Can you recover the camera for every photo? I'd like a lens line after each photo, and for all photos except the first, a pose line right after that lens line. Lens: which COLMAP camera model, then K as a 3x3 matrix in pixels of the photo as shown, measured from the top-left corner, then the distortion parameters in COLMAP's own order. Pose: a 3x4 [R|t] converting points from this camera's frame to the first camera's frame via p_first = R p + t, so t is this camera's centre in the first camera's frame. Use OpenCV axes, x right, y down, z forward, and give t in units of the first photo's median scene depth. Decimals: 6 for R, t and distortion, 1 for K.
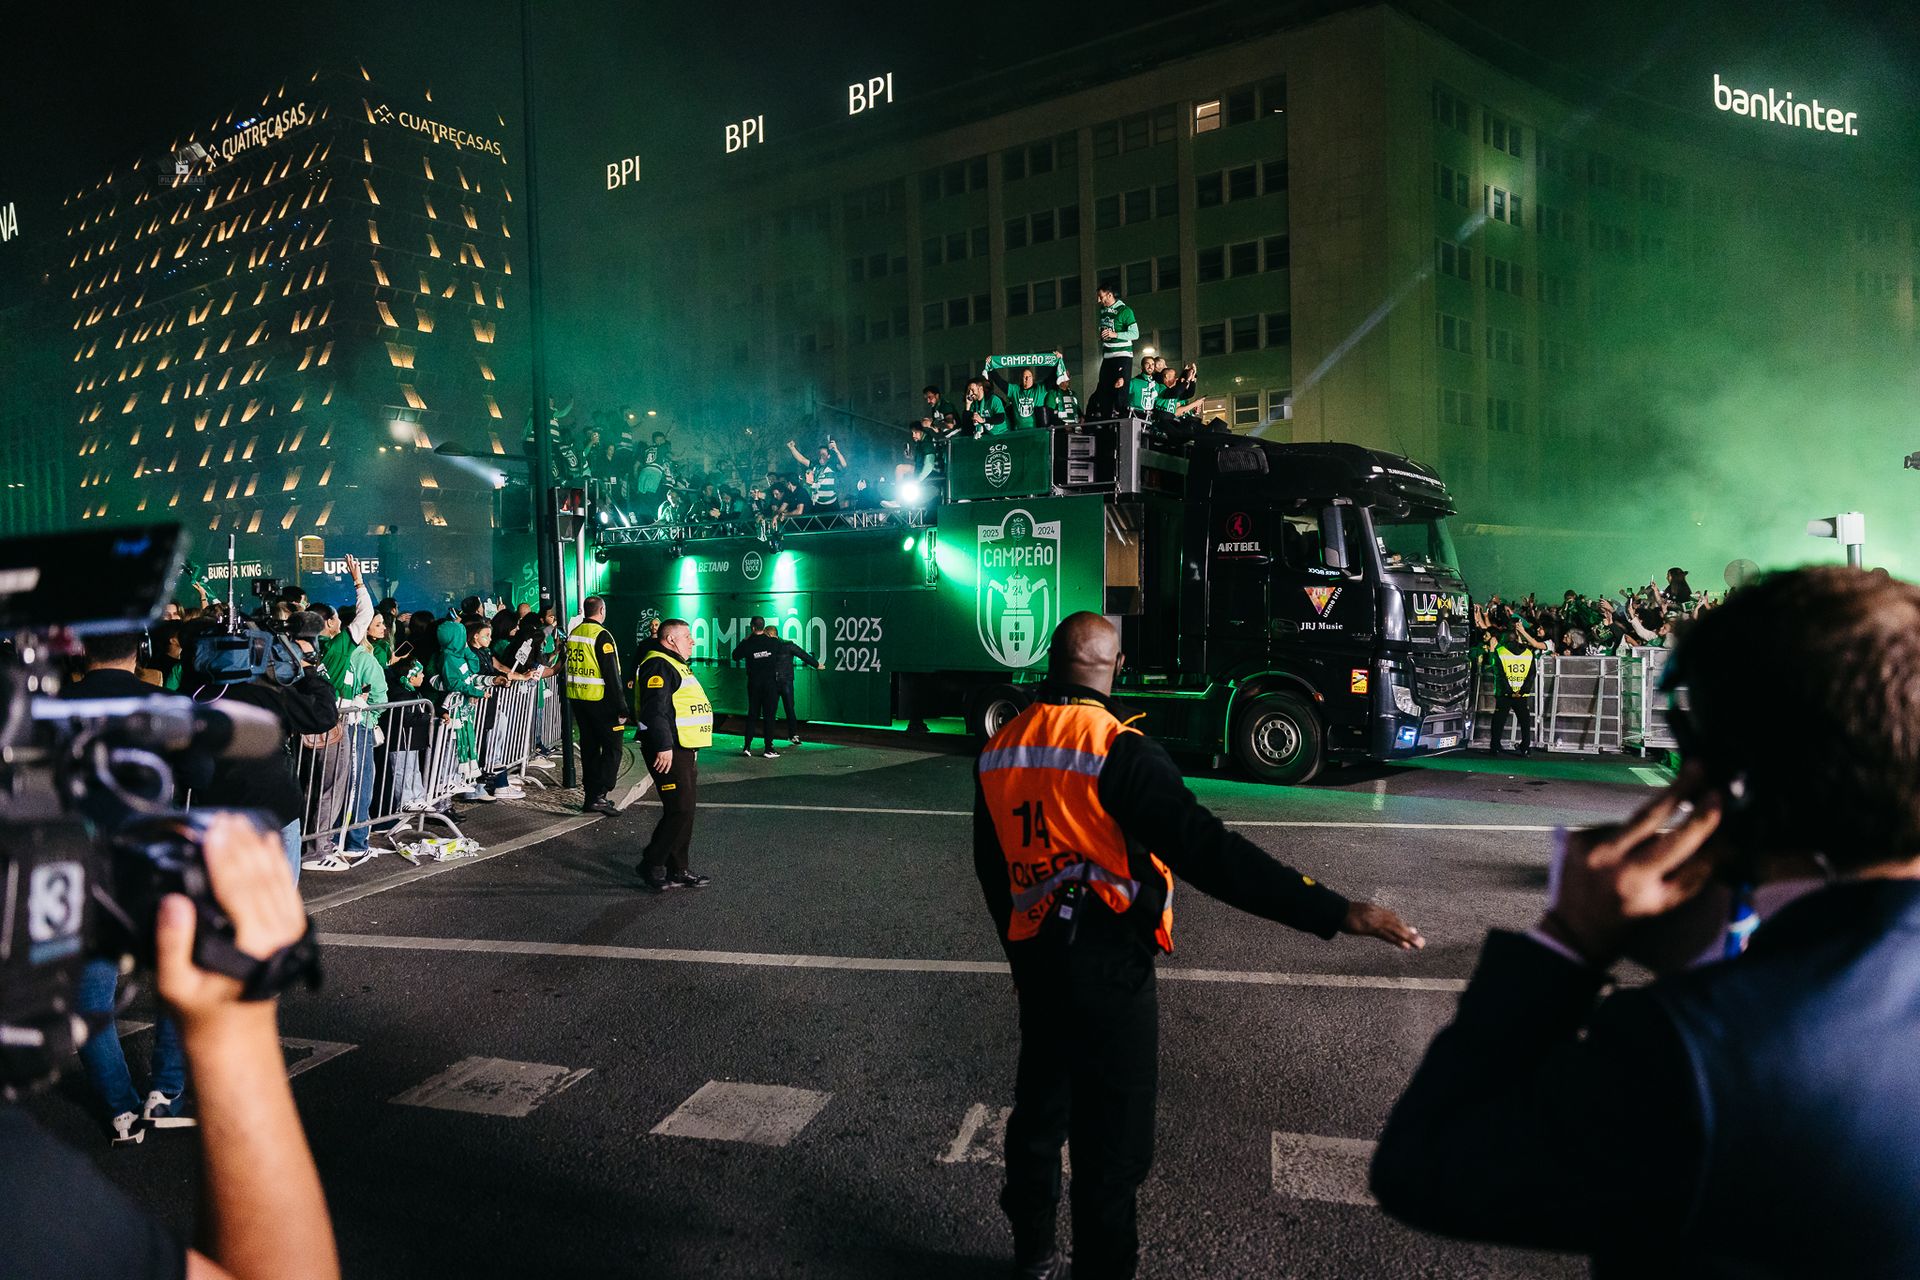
lens RADIAL K [[1286.9, 0, 960.0], [0, 1286.9, 640.0], [0, 0, 1]] dist [-0.002915, -0.023685]
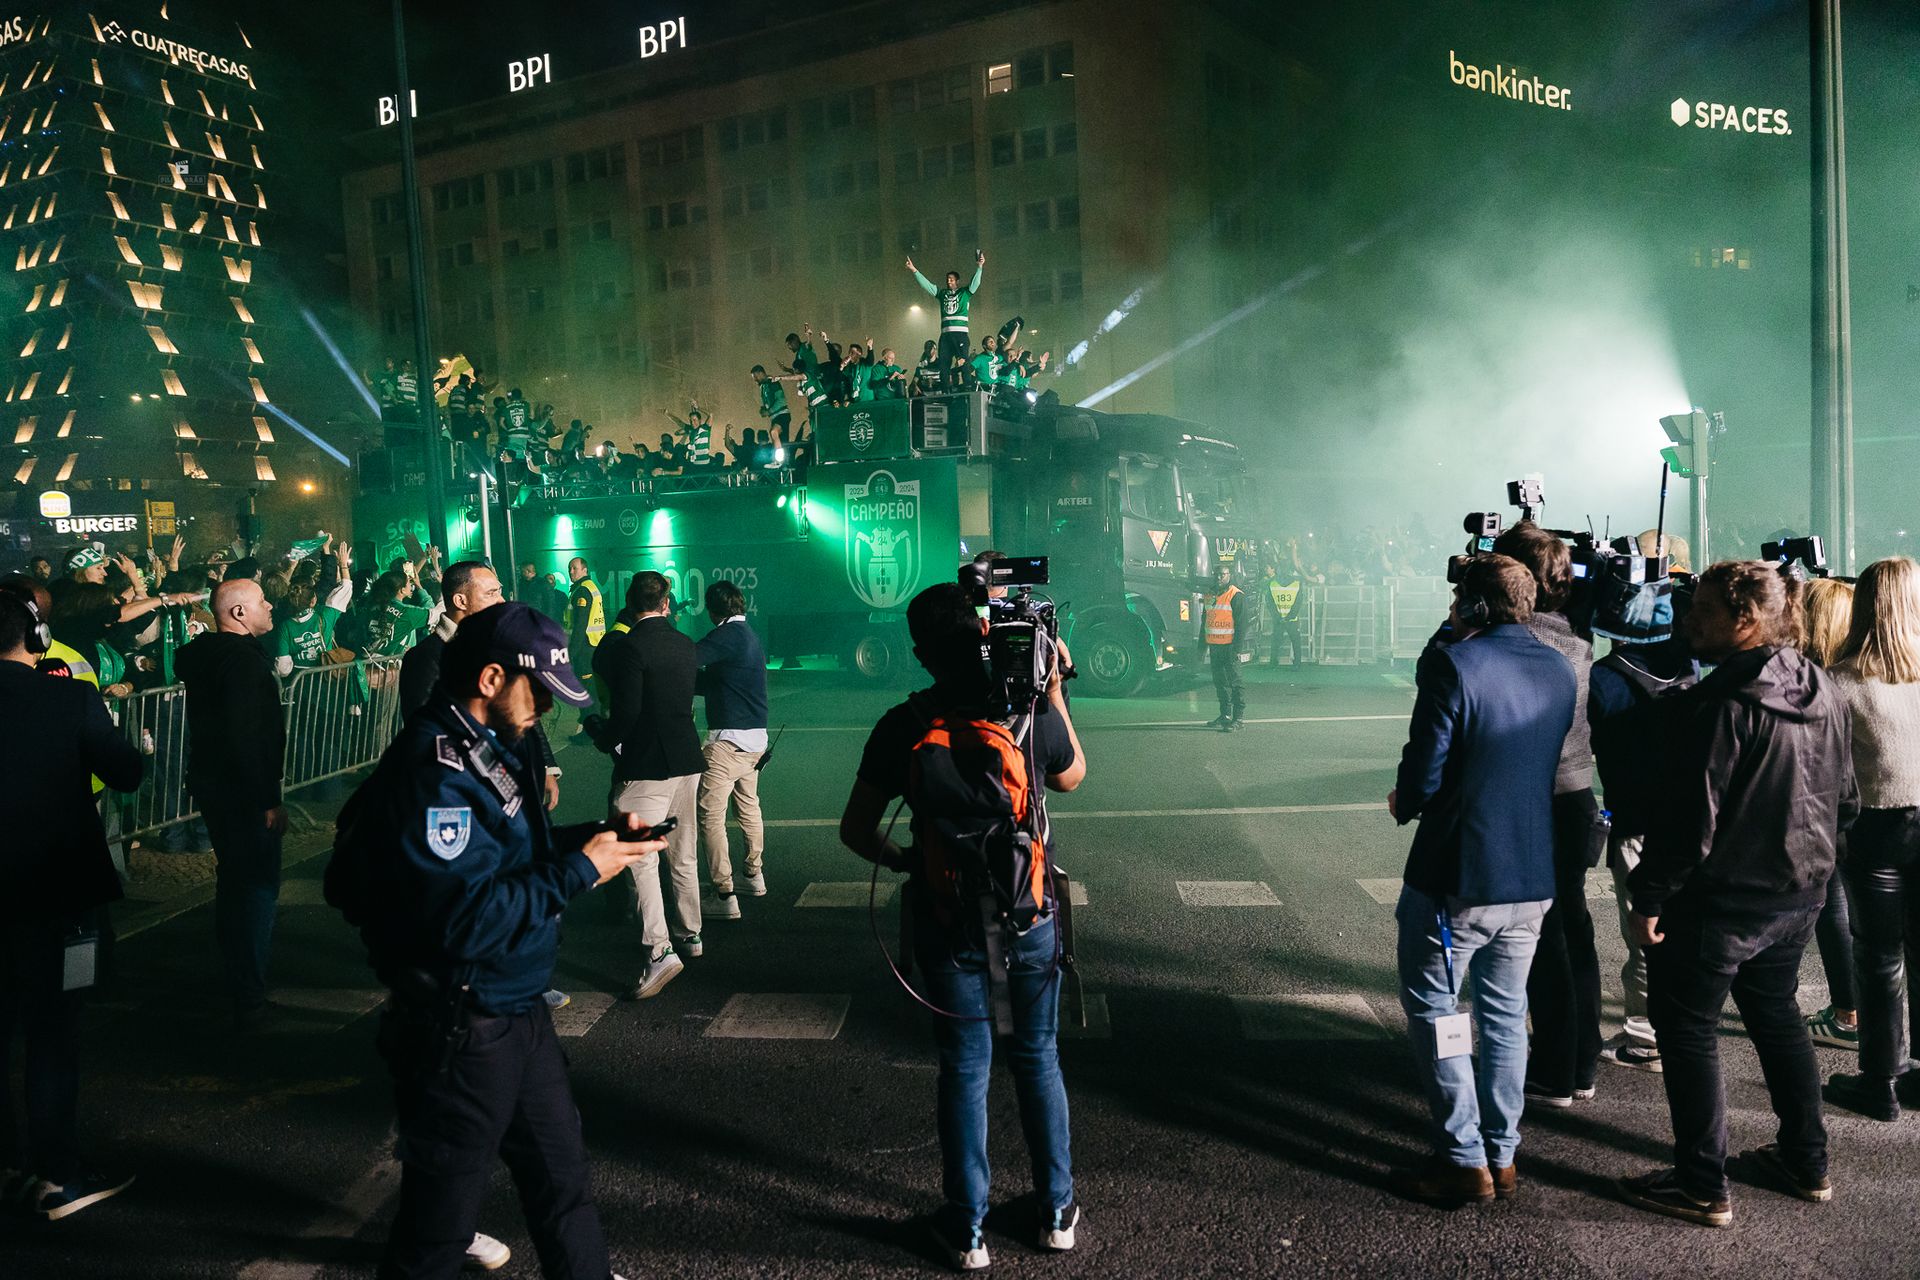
lens RADIAL K [[1286.9, 0, 960.0], [0, 1286.9, 640.0], [0, 0, 1]] dist [-0.002915, -0.023685]
pose [[0.986184, -0.033848, 0.162160, -0.066148], [0.026335, 0.998488, 0.048261, -0.003420], [-0.163548, -0.043323, 0.985584, -0.127323]]
